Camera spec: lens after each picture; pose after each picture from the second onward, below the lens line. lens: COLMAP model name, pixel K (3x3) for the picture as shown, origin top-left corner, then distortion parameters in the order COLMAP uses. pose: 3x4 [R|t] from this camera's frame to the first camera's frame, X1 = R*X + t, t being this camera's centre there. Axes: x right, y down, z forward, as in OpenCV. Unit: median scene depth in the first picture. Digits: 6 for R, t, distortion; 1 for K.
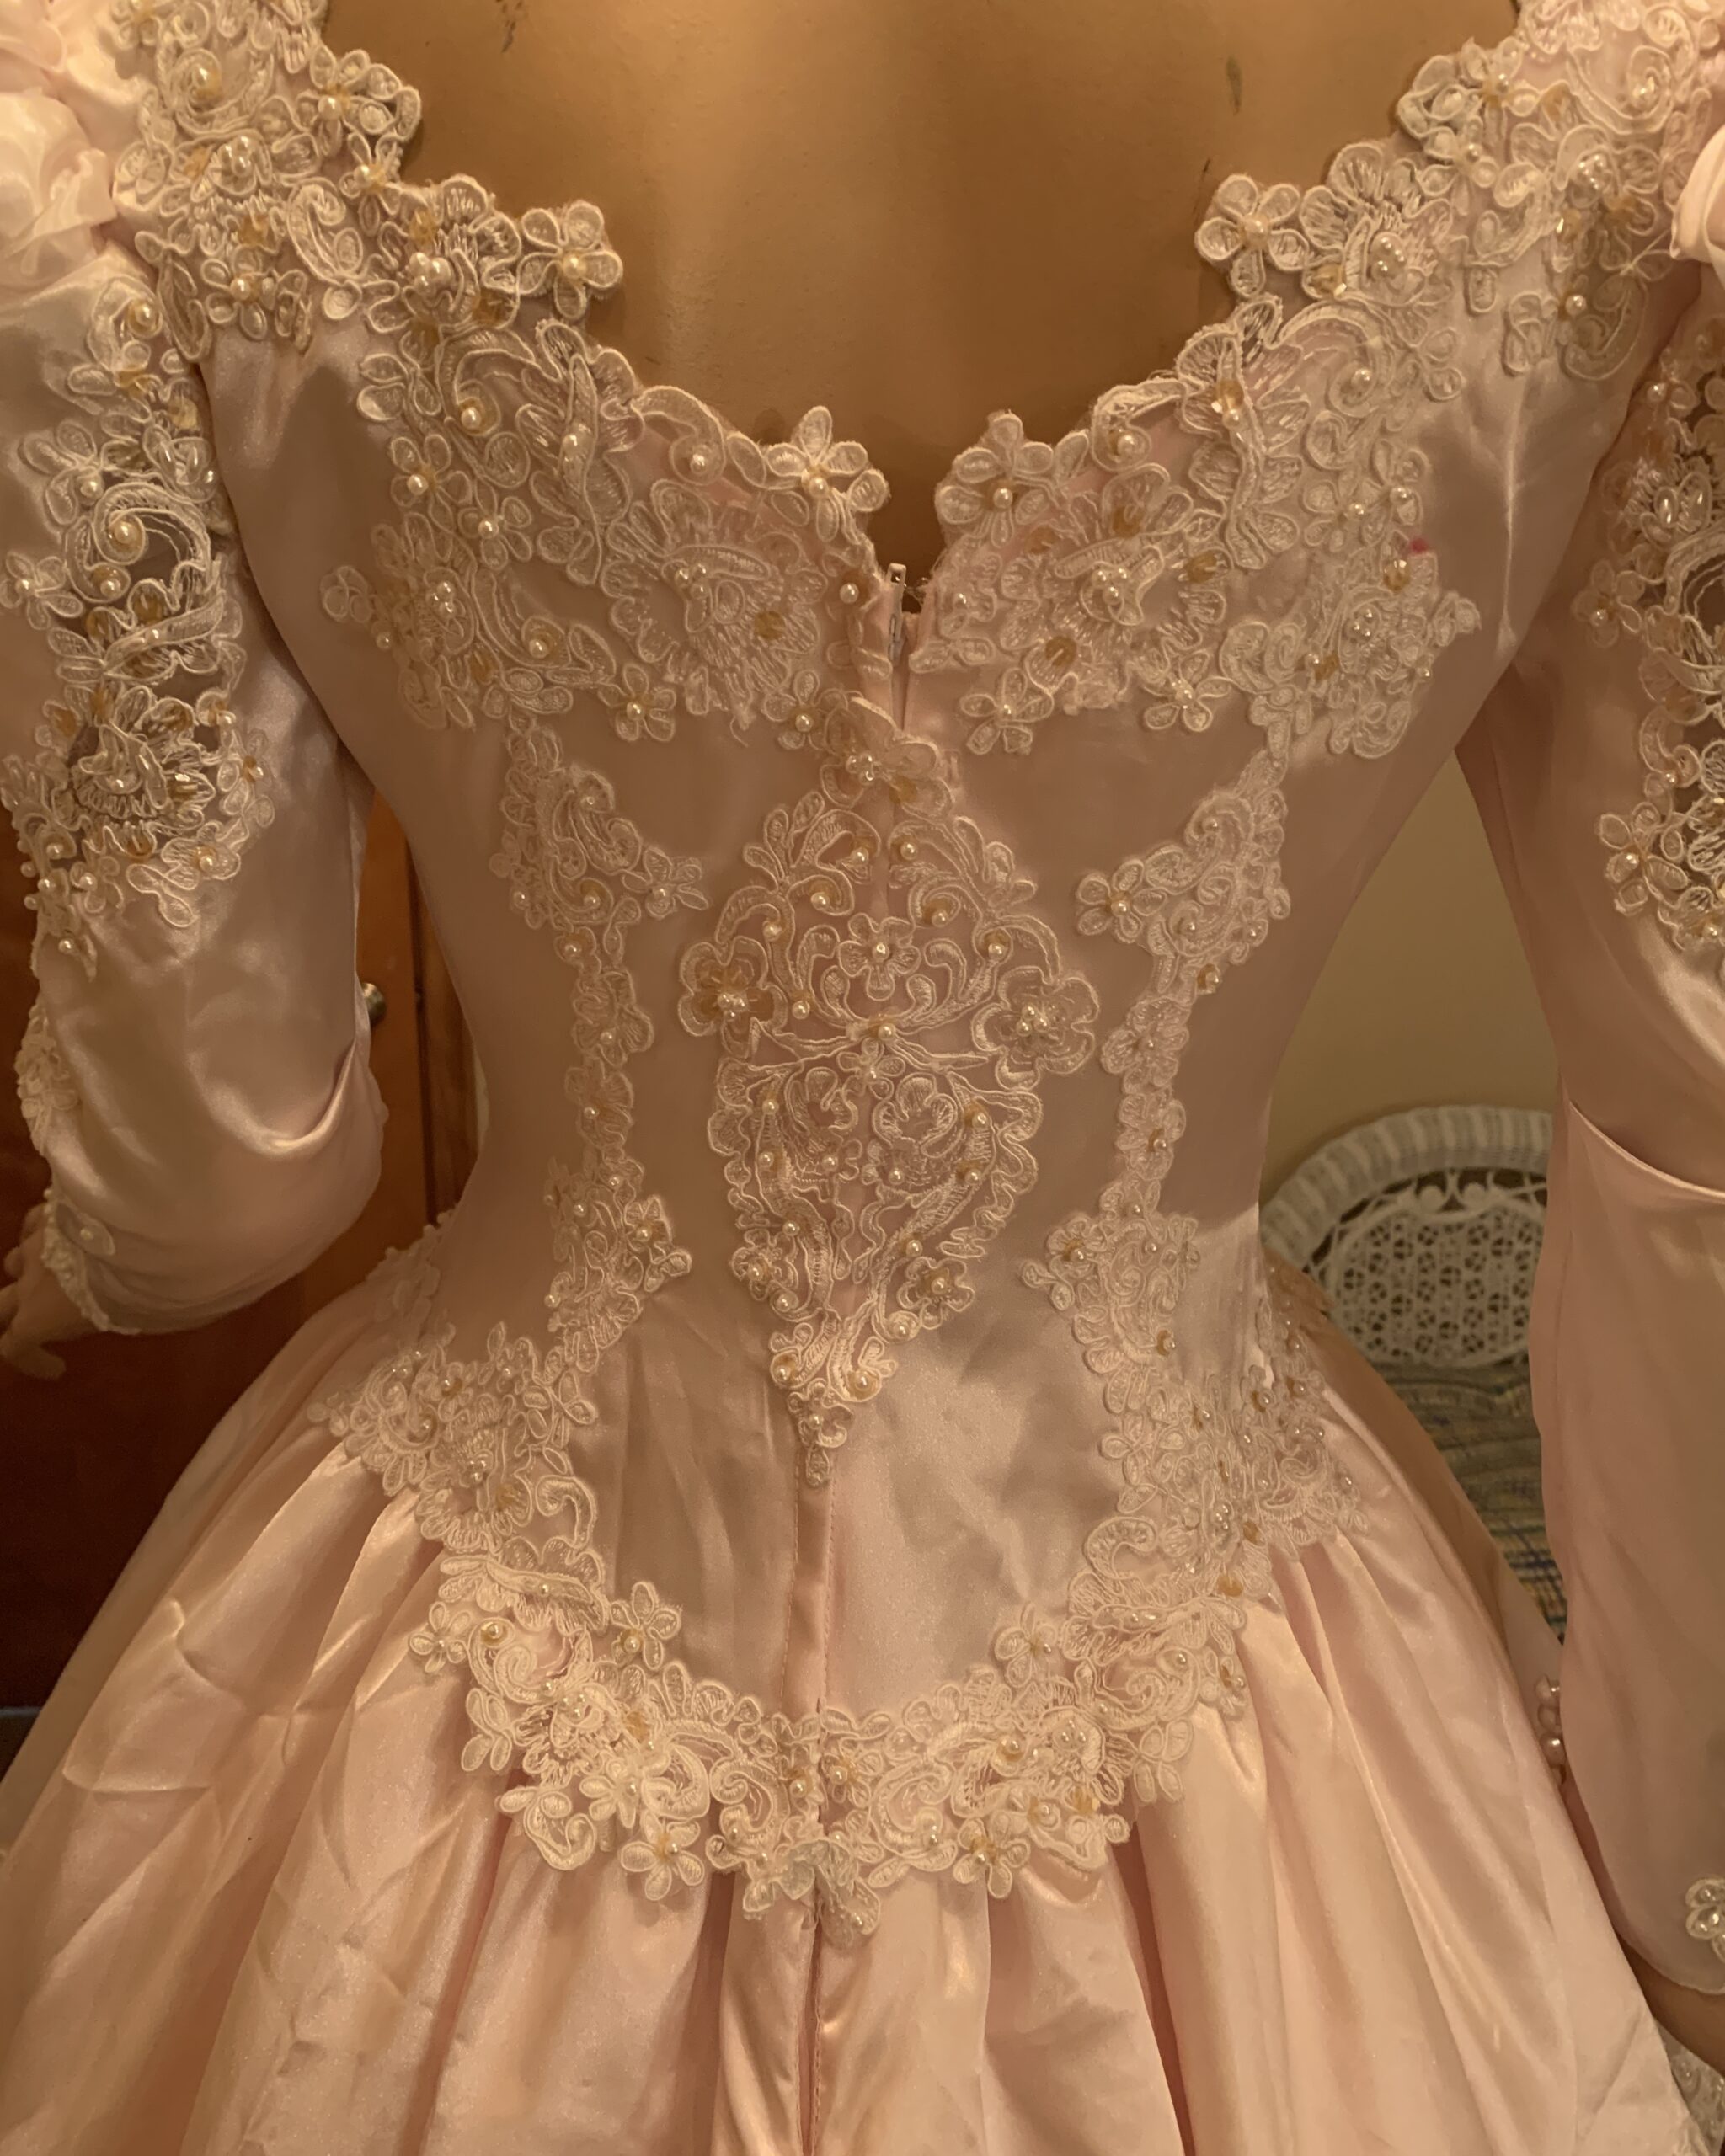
lens RADIAL K [[1708.6, 0, 861.7], [0, 1708.6, 986.9], [0, 0, 1]] dist [0.022854, -0.001771]
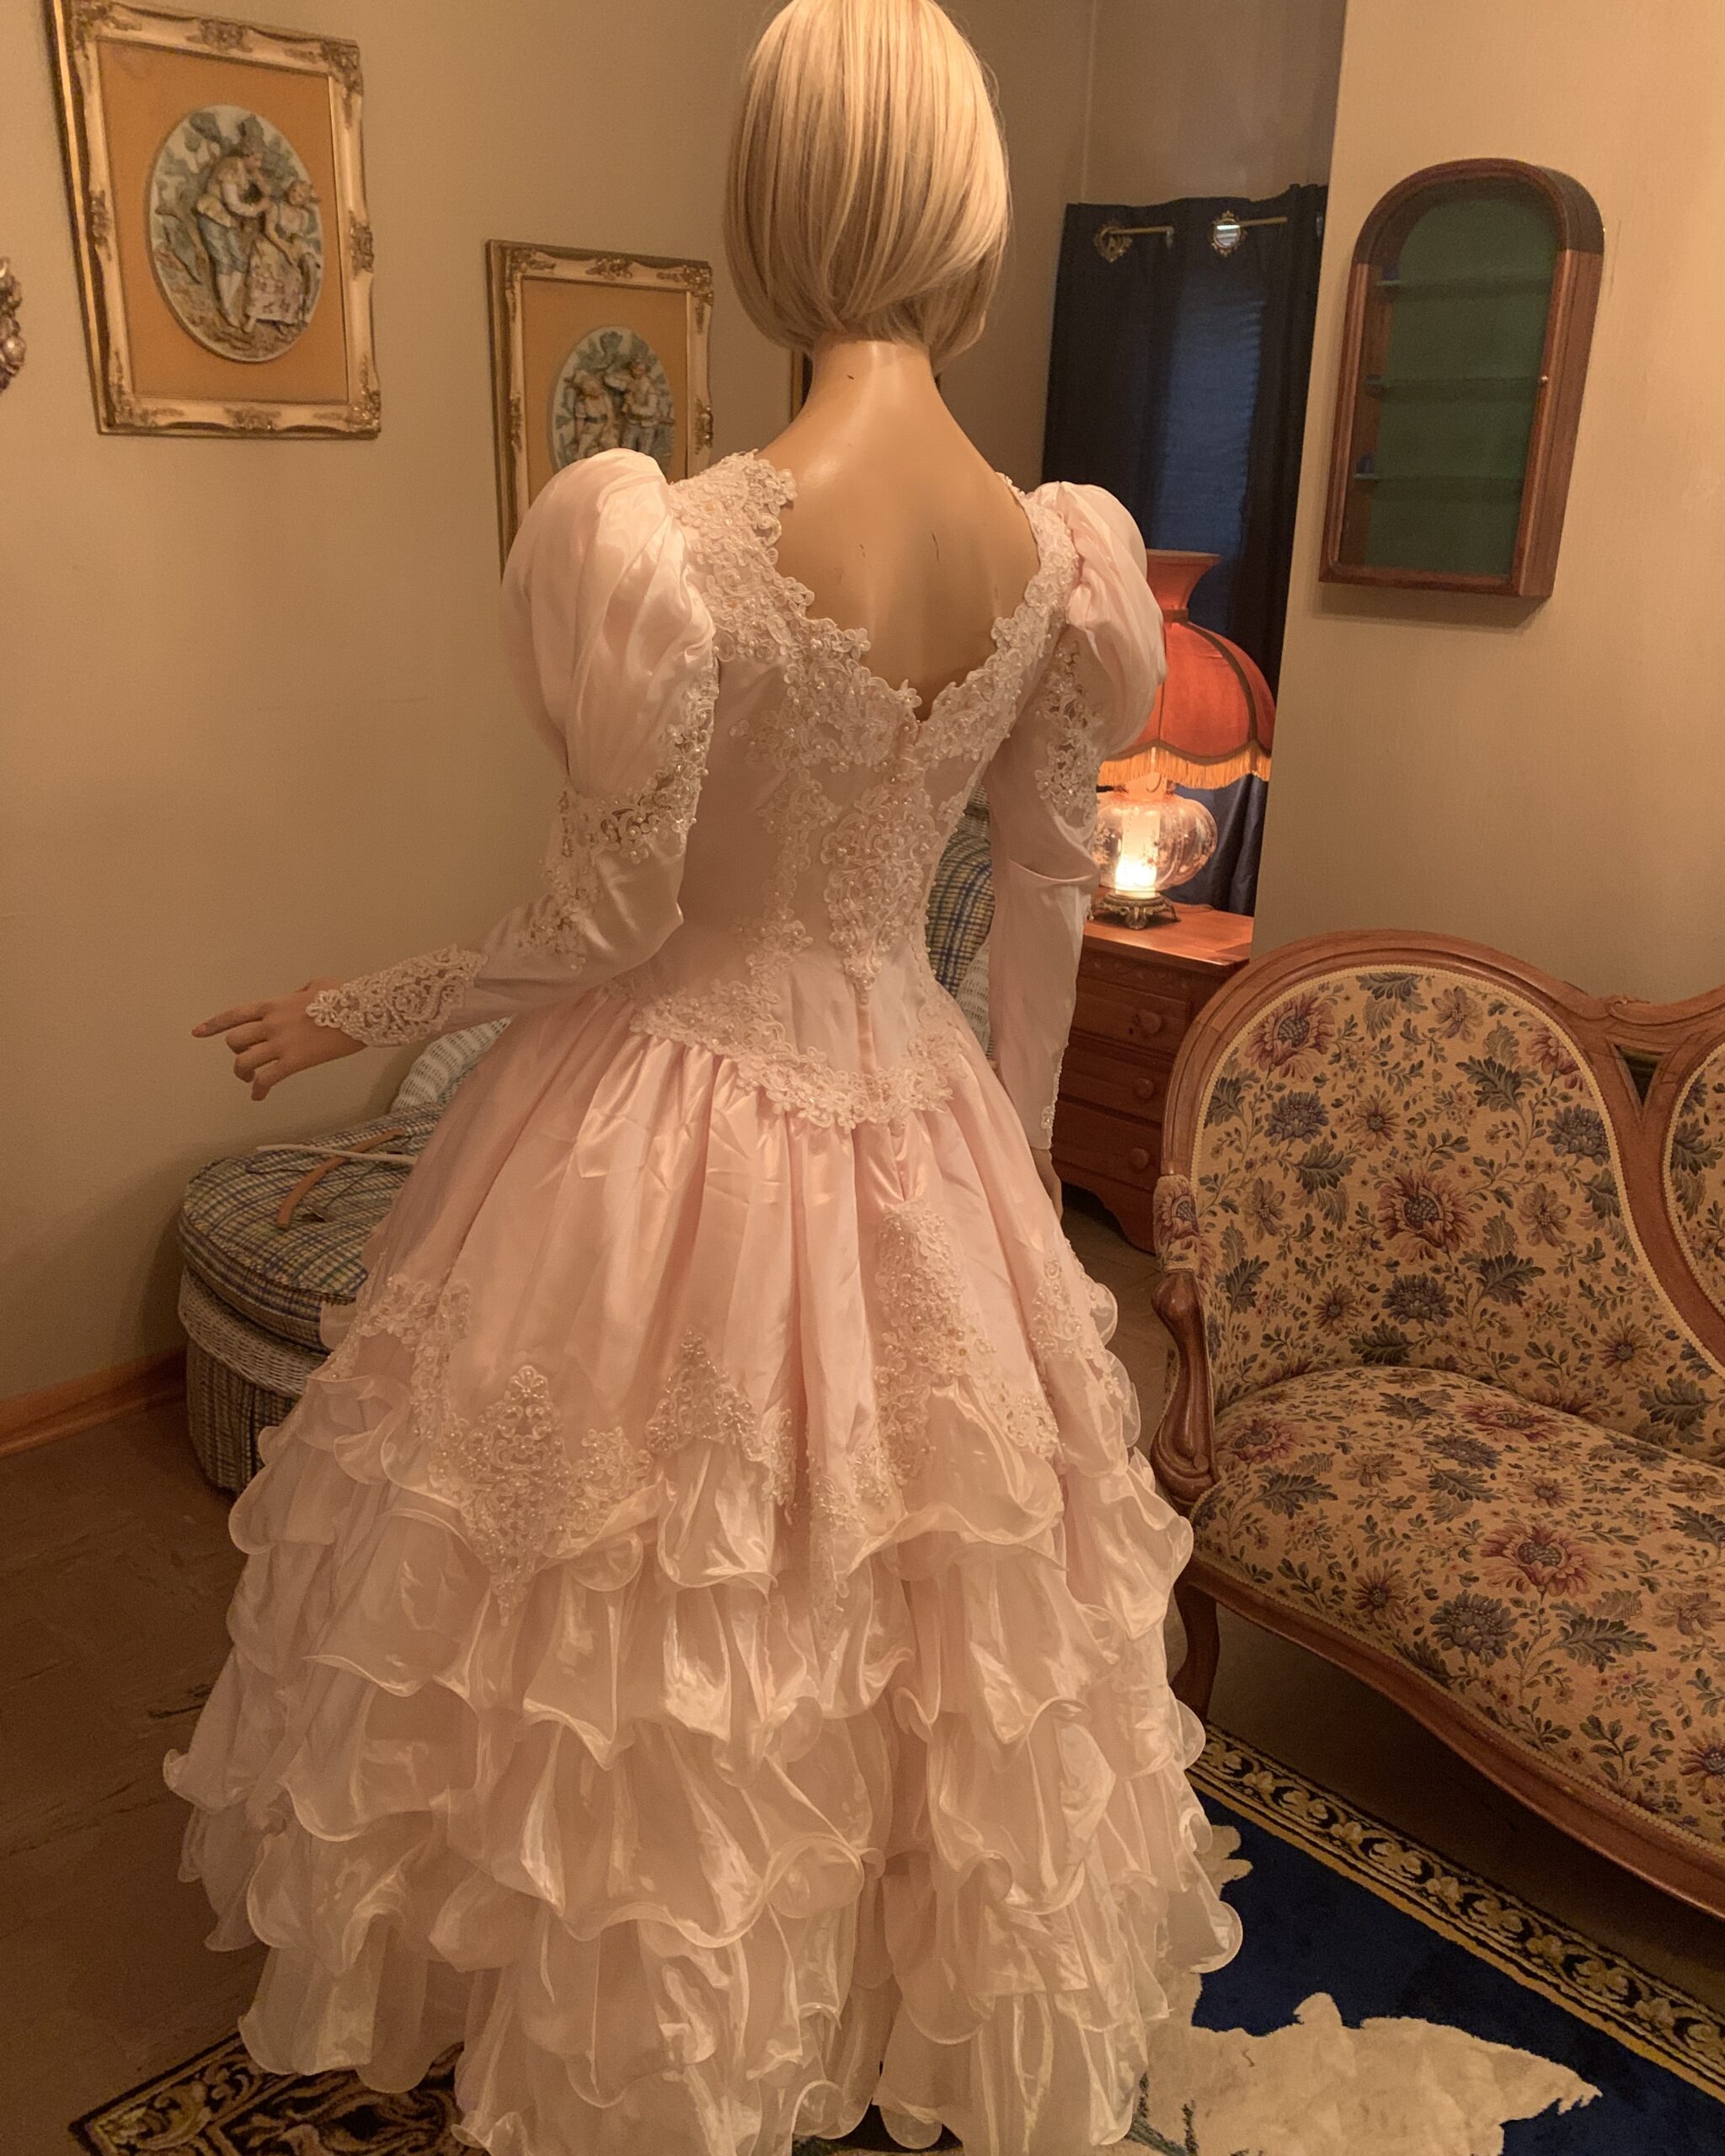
lens RADIAL K [[1708.6, 0, 861.7], [0, 1708.6, 986.9], [0, 0, 1]] dist [0.022854, -0.001771]
pose [[0.798439, -0.140336, 0.585492, -2.130461], [0.071739, 0.987703, 0.138911, -0.197300], [-0.597787, -0.068909, 0.798688, -1.707545]]
